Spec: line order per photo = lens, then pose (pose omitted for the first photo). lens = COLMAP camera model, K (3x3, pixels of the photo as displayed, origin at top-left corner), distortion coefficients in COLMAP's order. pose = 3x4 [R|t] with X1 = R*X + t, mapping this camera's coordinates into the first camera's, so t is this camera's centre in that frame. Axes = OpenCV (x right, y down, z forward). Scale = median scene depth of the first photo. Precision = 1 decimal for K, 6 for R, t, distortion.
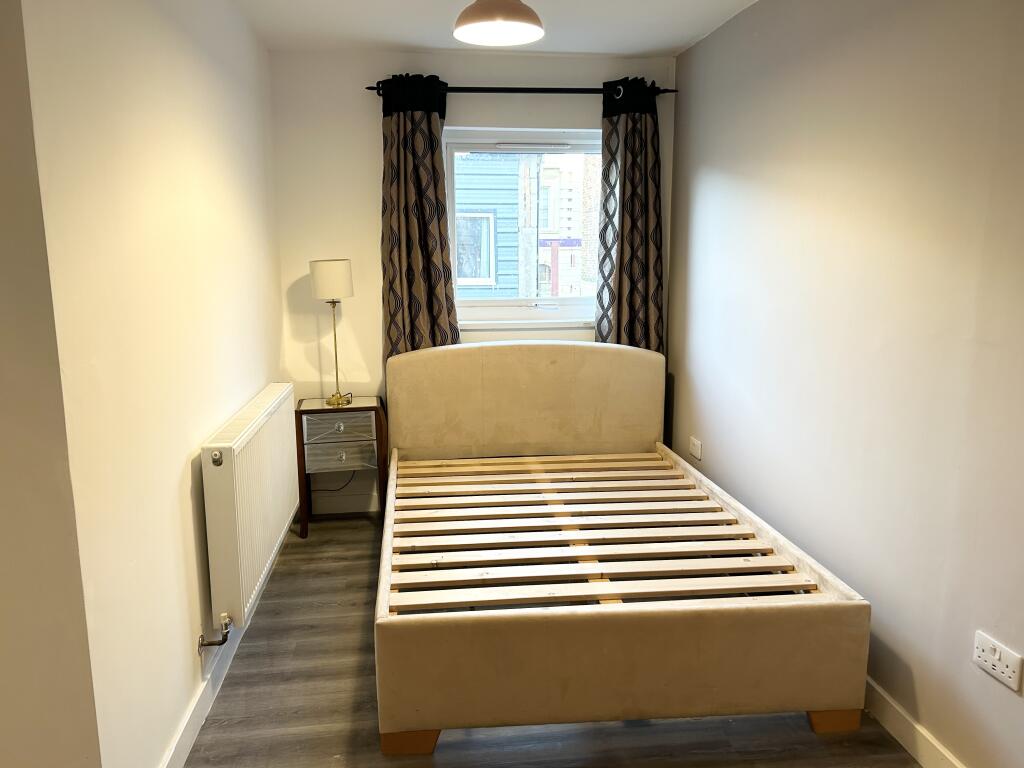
lens RADIAL K [[767.6, 0, 514.5], [0, 767.6, 386.8], [0, 0, 1]] dist [0.046020, -0.032130]
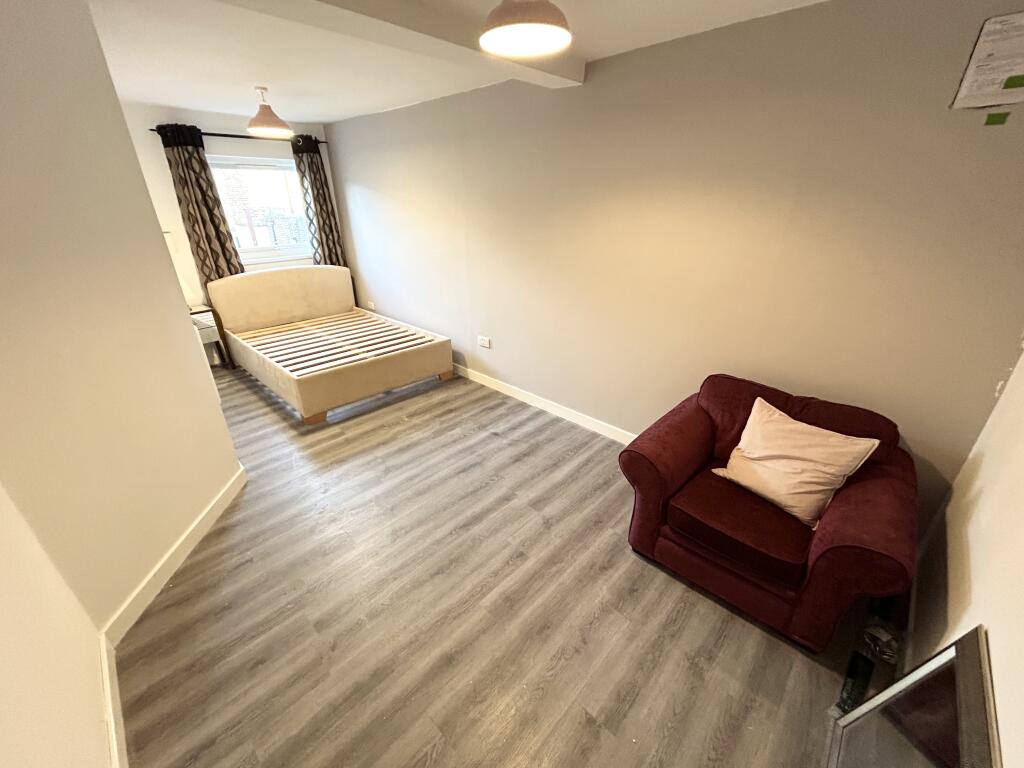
lens RADIAL K [[412.6, 0, 515.9], [0, 412.6, 383.6], [0, 0, 1]] dist [0.001073, 0.000713]
pose [[0.773609, -0.263351, 0.576346, -0.229696], [0.118639, 0.953659, 0.276512, 0.006996], [-0.622458, -0.145535, 0.769003, -0.326222]]
